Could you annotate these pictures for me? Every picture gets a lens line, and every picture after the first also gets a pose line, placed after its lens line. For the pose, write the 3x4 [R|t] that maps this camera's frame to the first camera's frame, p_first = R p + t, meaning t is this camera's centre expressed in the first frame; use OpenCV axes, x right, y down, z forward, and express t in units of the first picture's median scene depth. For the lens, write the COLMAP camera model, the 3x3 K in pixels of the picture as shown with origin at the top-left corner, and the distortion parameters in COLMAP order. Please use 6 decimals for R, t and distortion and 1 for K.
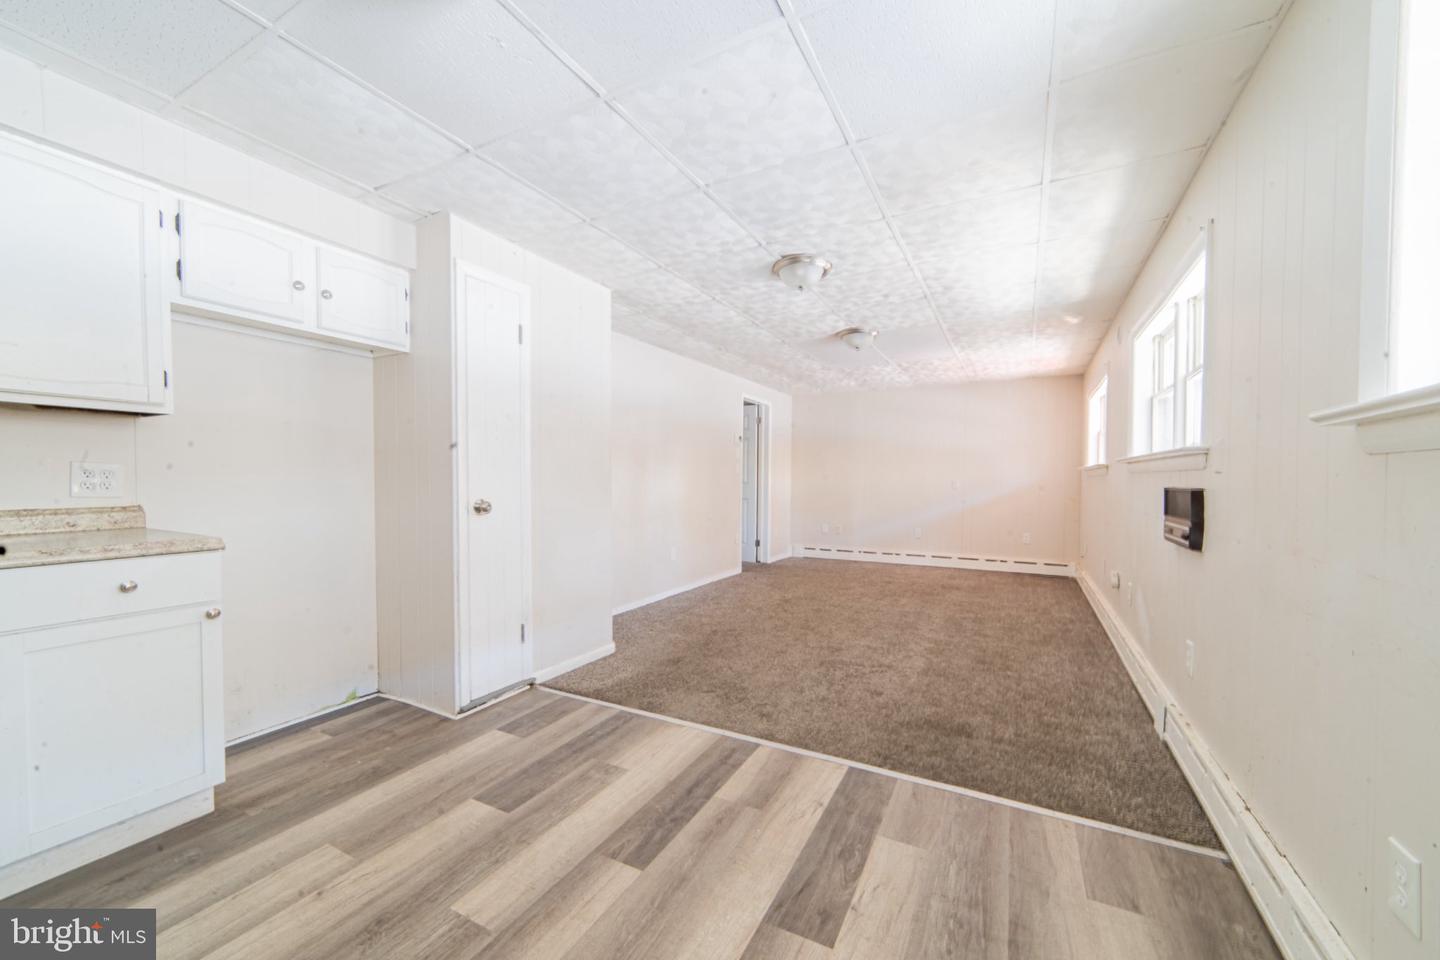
lens RADIAL K [[559.5, 0, 720.2], [0, 559.5, 483.3], [0, 0, 1]] dist [0.002673, -0.000519]
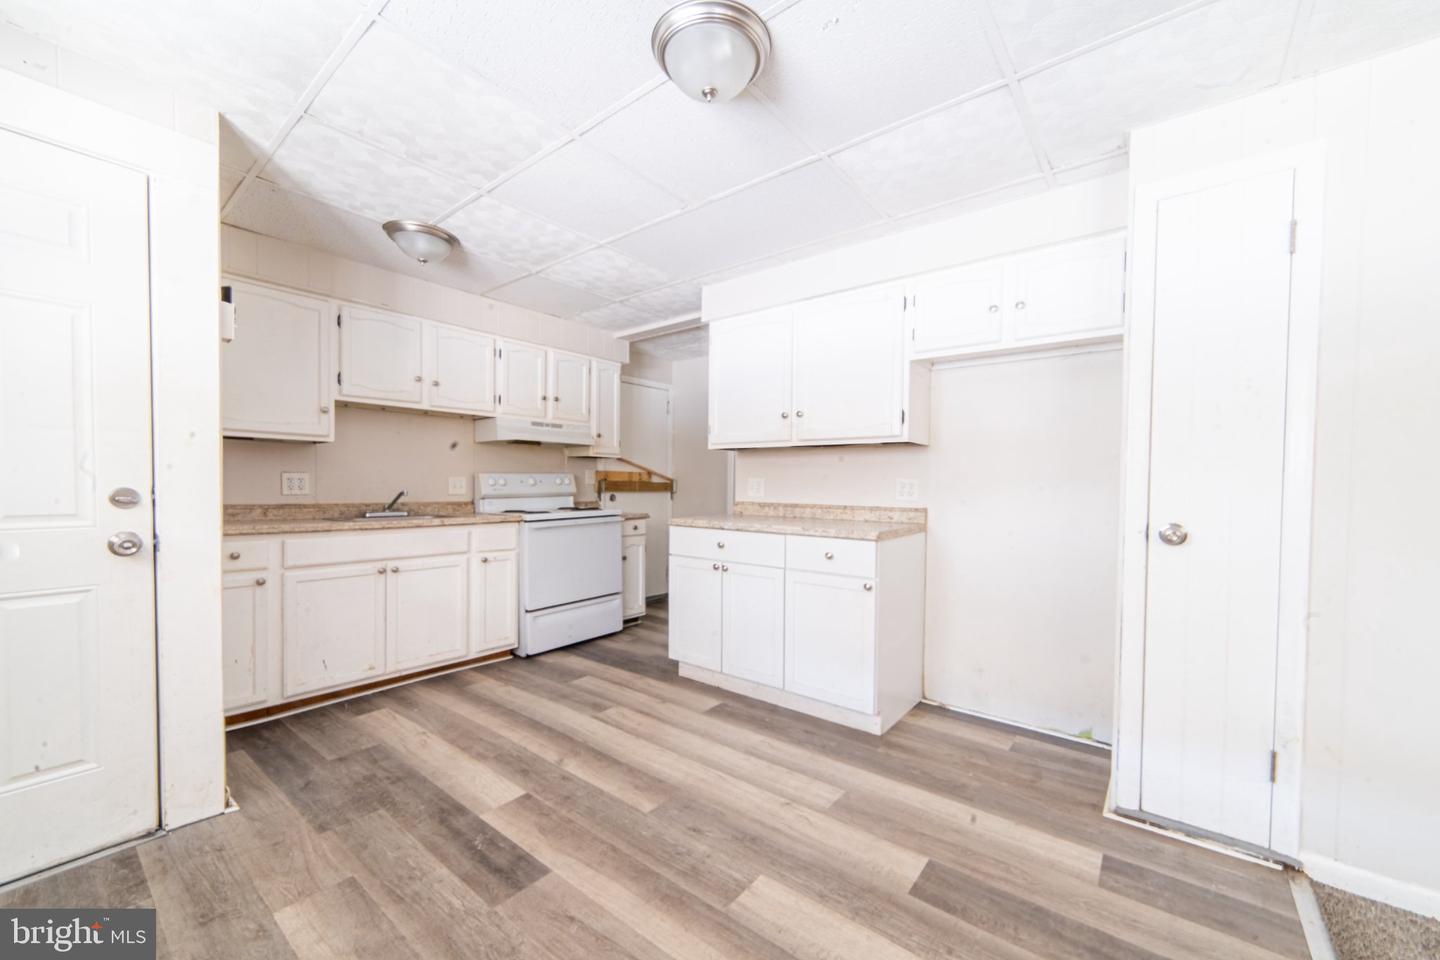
lens RADIAL K [[559.5, 0, 727.8], [0, 559.5, 486.6], [0, 0, 1]] dist [0.002673, -0.000519]
pose [[-0.176363, 0.000427, -0.984325, 0.377022], [-0.022769, 0.999731, 0.004513, -0.007930], [0.984062, 0.023208, -0.176306, 0.677214]]
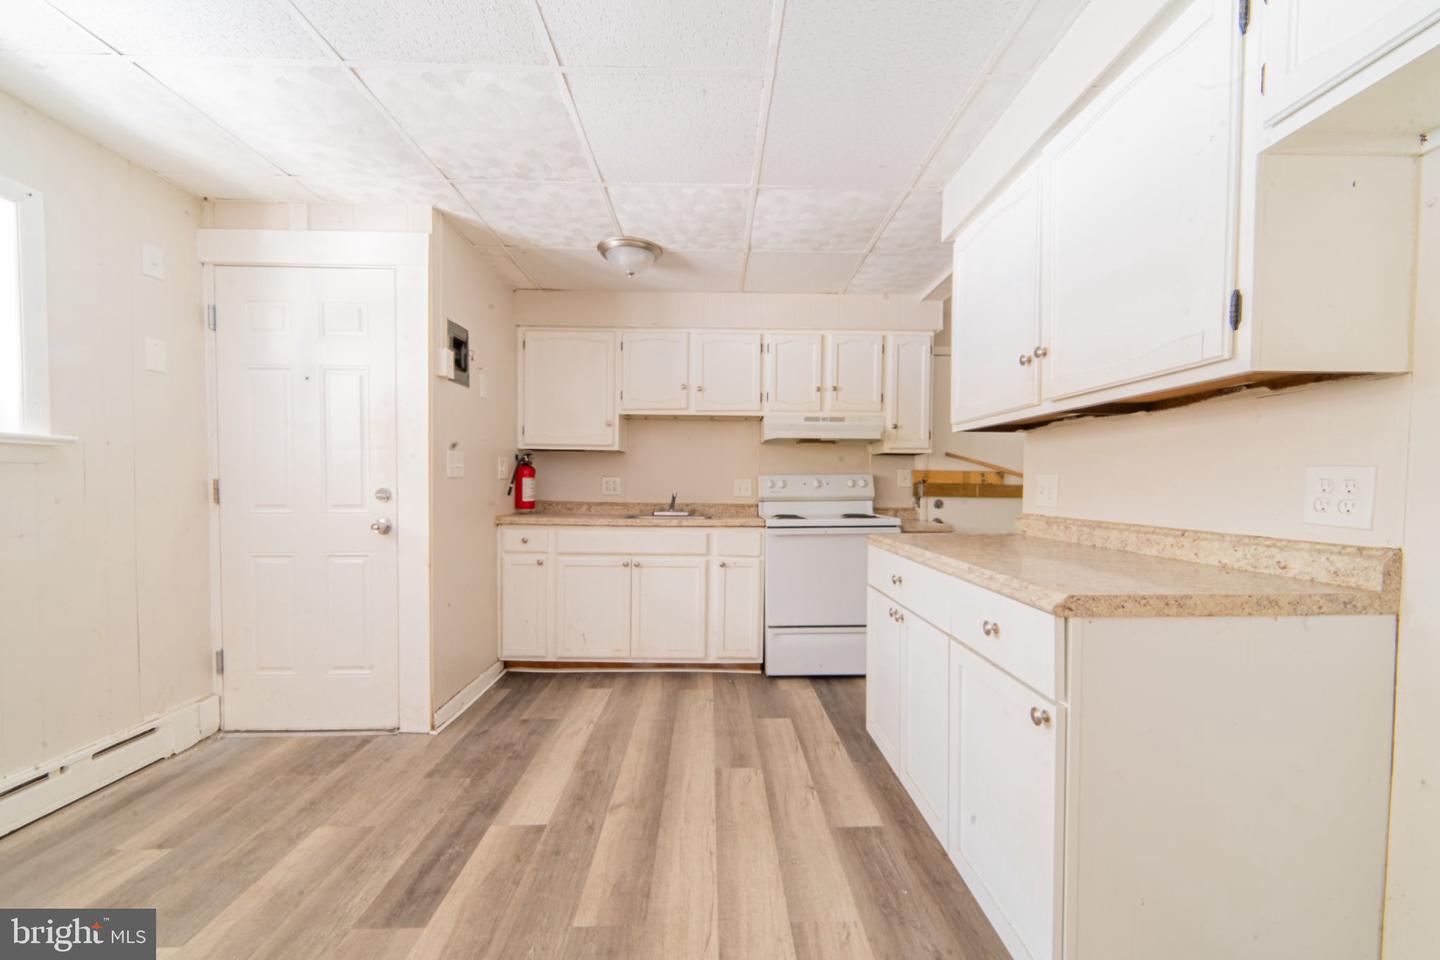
lens RADIAL K [[559.5, 0, 724.4], [0, 559.5, 490.3], [0, 0, 1]] dist [0.002673, -0.000519]
pose [[-0.872234, -0.003371, -0.489076, -0.241666], [-0.015690, 0.999654, 0.021092, -0.012206], [0.488836, 0.026071, -0.871986, 1.017989]]
